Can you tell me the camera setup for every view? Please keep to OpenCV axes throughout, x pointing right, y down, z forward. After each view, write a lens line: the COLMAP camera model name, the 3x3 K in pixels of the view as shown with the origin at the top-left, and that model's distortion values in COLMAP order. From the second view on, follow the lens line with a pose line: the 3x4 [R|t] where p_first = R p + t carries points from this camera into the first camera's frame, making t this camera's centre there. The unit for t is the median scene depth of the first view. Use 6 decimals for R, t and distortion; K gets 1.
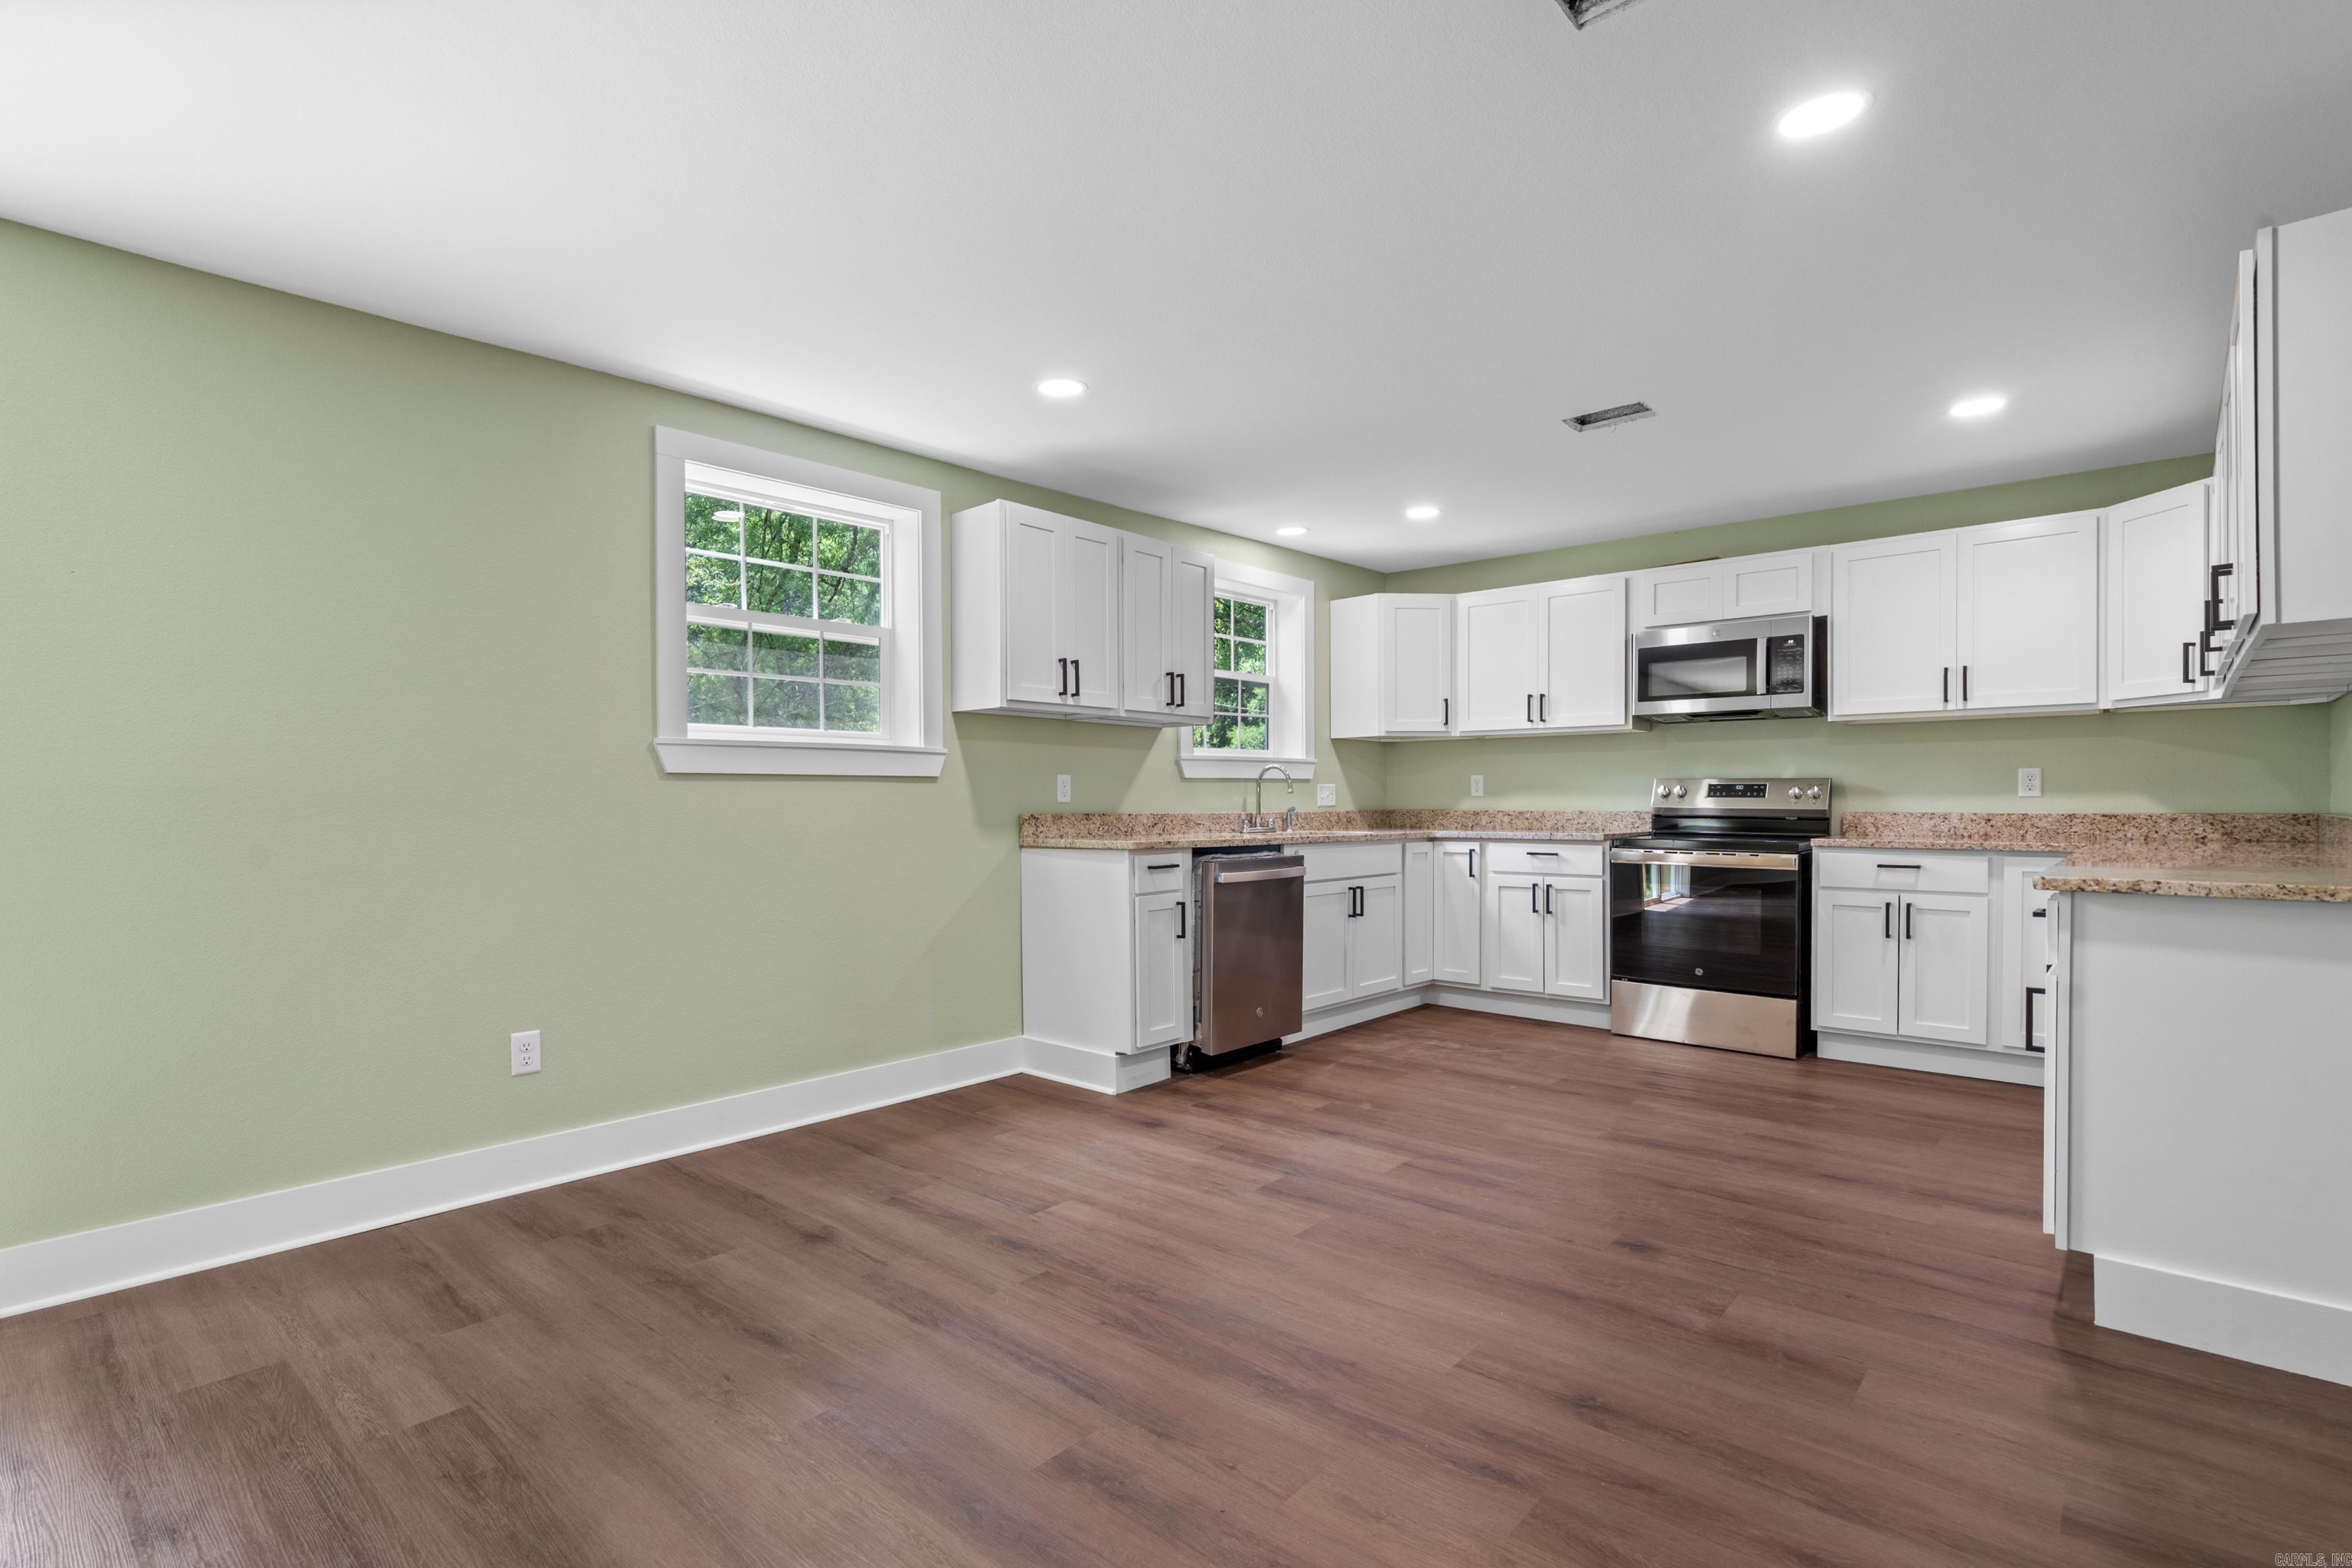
lens RADIAL K [[1105.8, 0, 1162.3], [0, 1105.8, 813.4], [0, 0, 1]] dist [-0.001738, 0.002221]
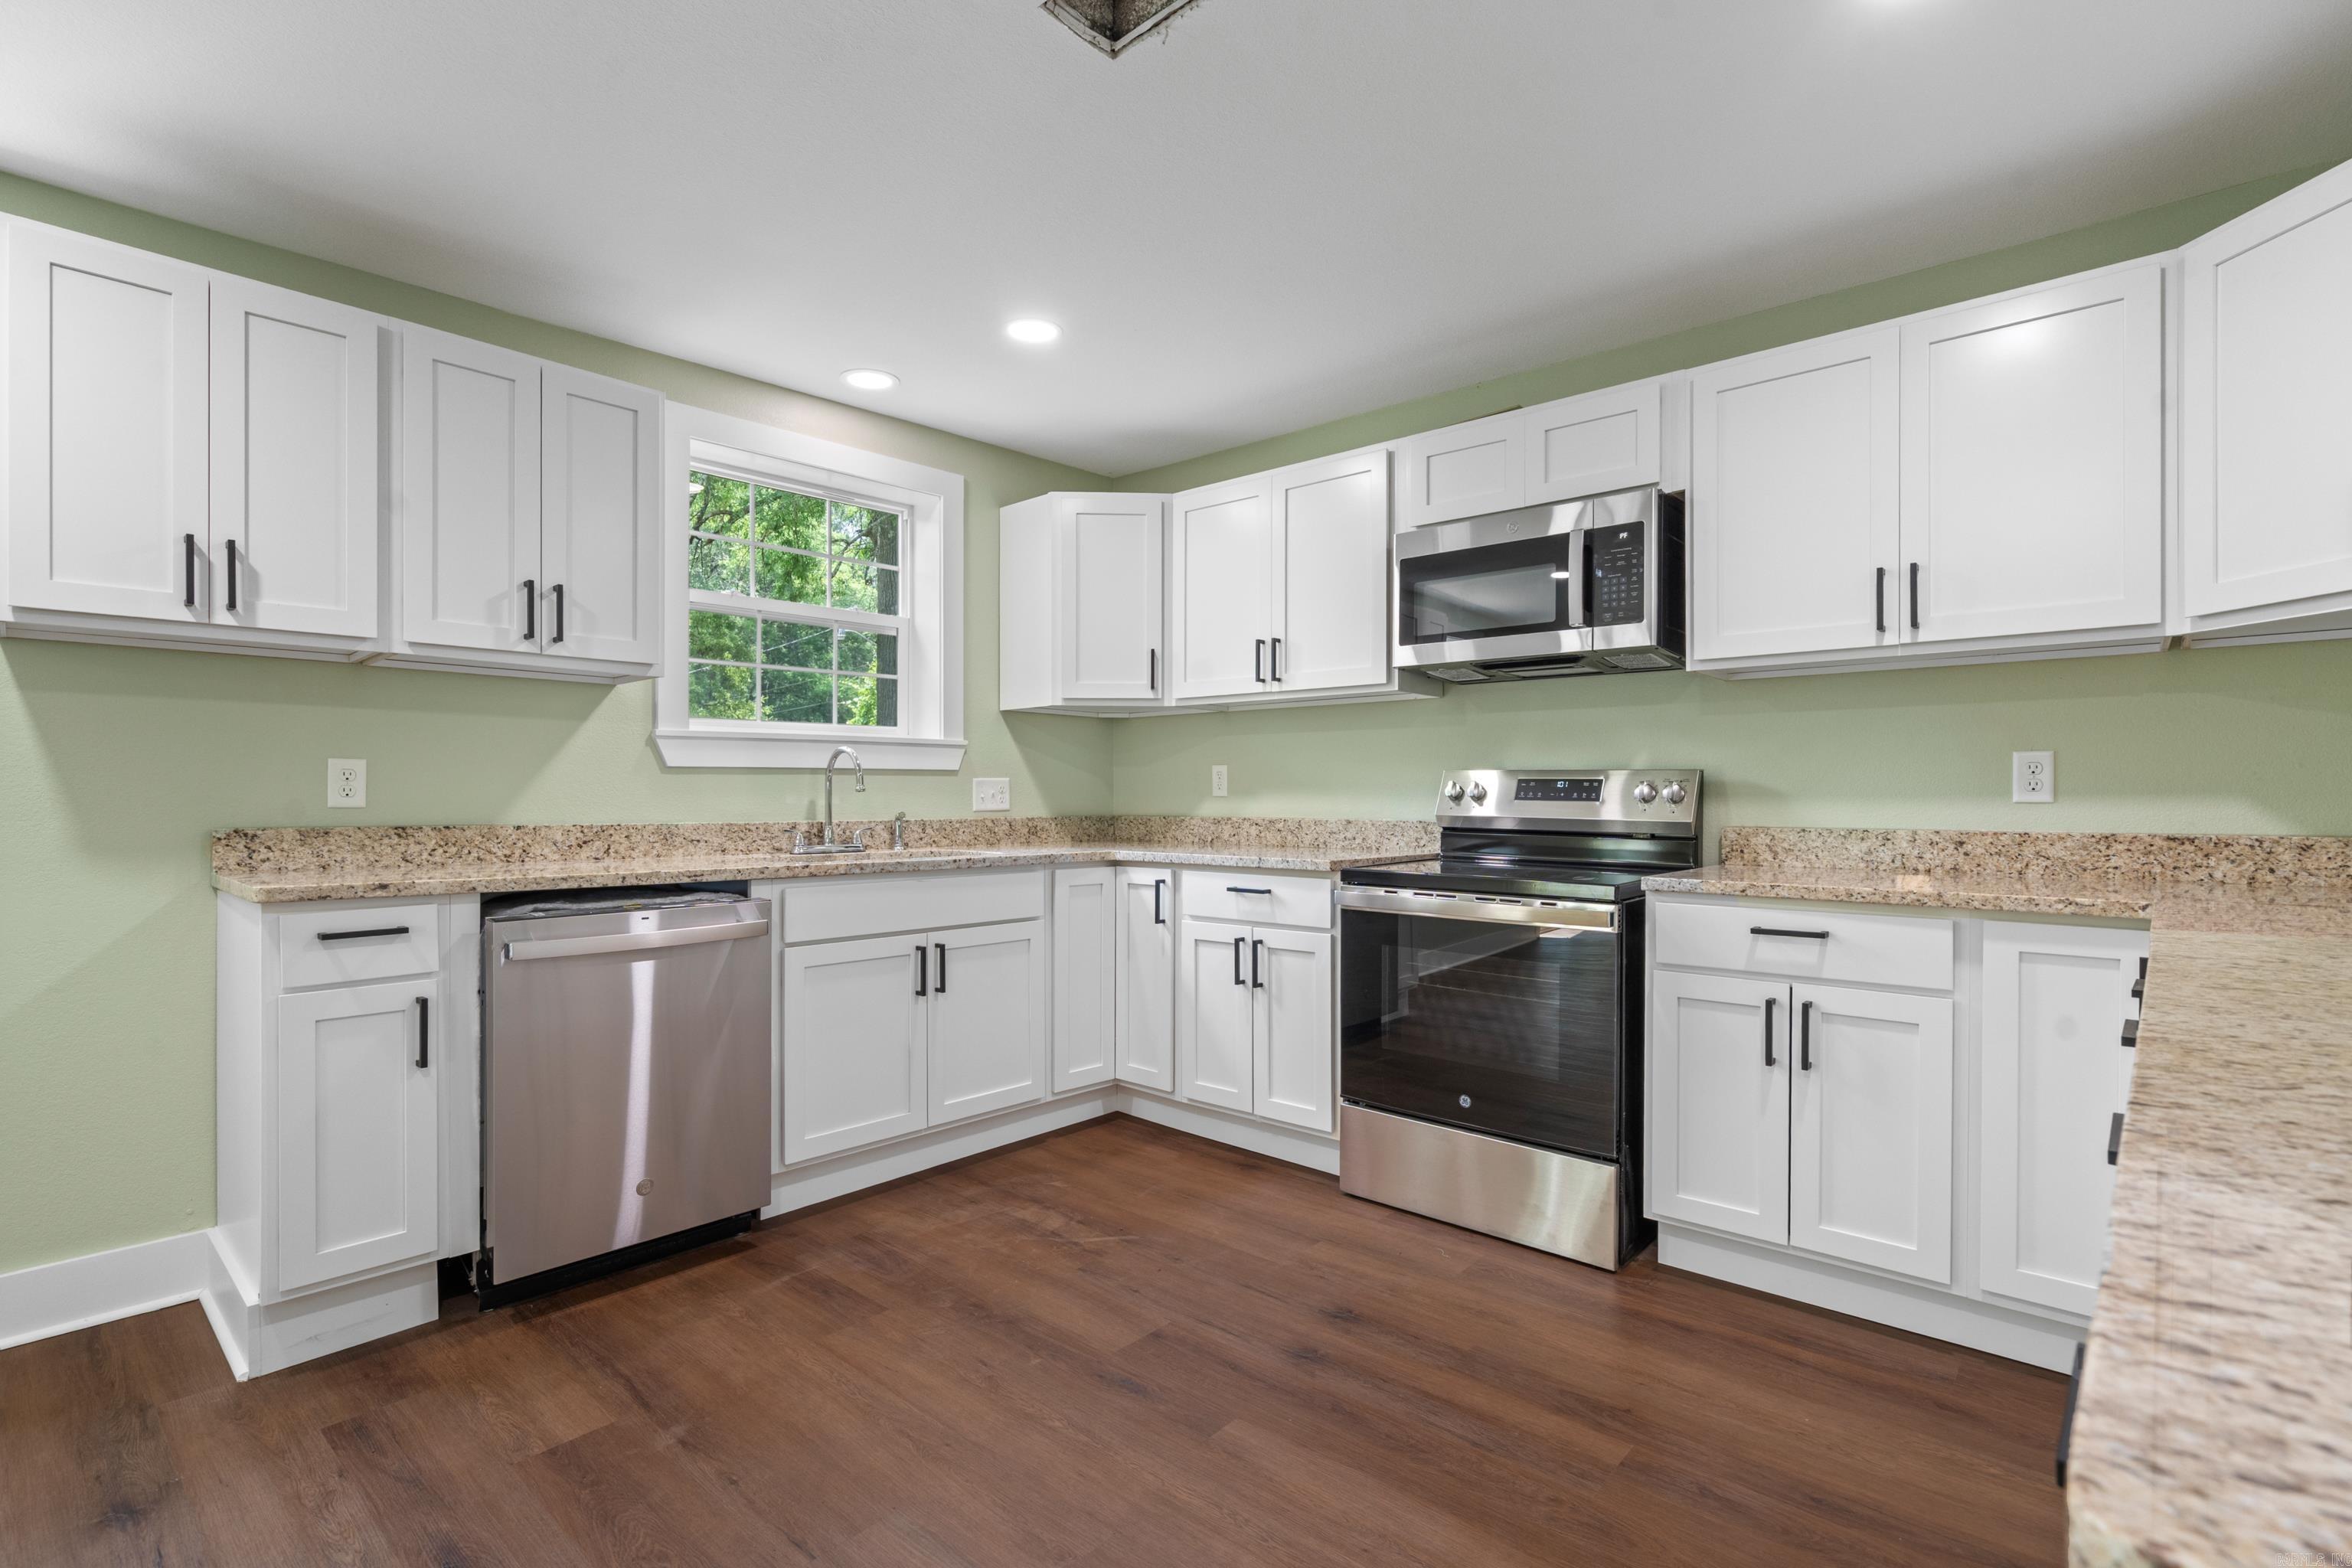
lens RADIAL K [[1083.4, 0, 1177.8], [0, 1083.4, 799.3], [0, 0, 1]] dist [-0.003009, 0.000747]
pose [[0.999994, 0.002975, -0.001566, 0.345865], [-0.002988, 0.999960, -0.008376, -0.010498], [0.001541, 0.008380, 0.999964, 0.443086]]
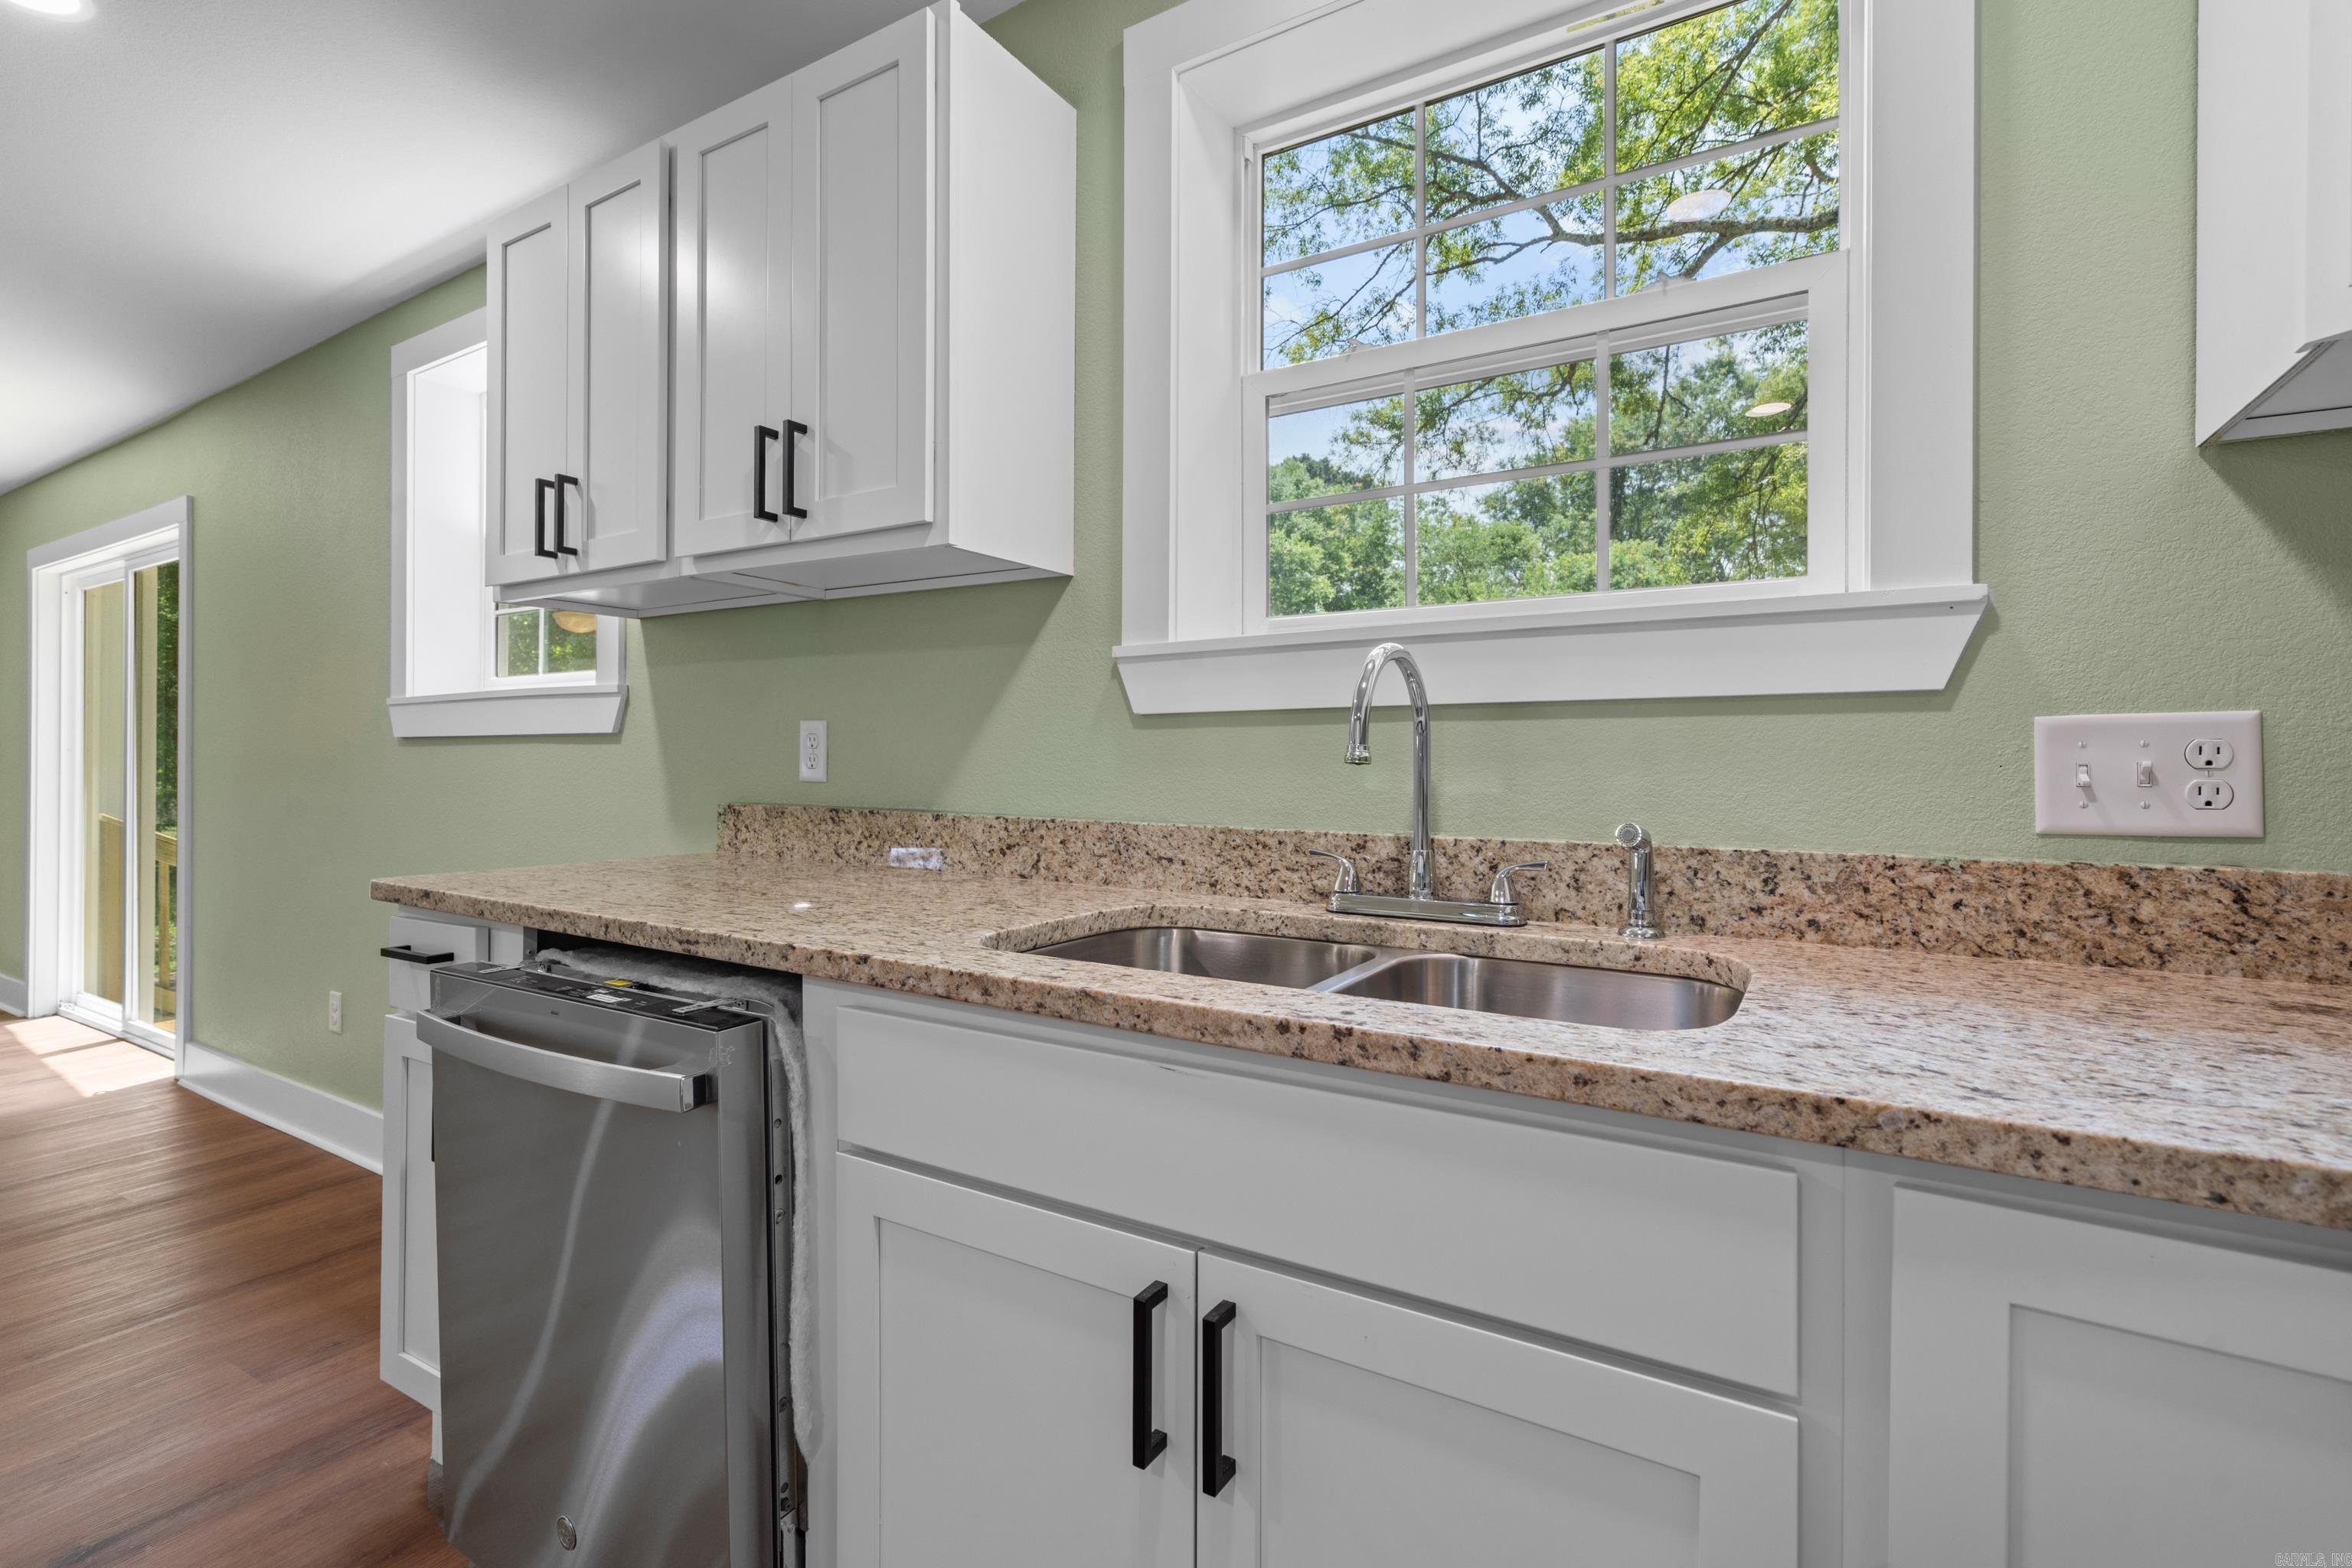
lens RADIAL K [[1083.4, 0, 1159.3], [0, 1083.4, 765.5], [0, 0, 1]] dist [-0.003009, 0.000747]
pose [[0.187999, 0.011452, -0.982102, 0.380167], [-0.013351, 0.999869, 0.009104, -0.022371], [0.982078, 0.011400, 0.188128, 1.064967]]
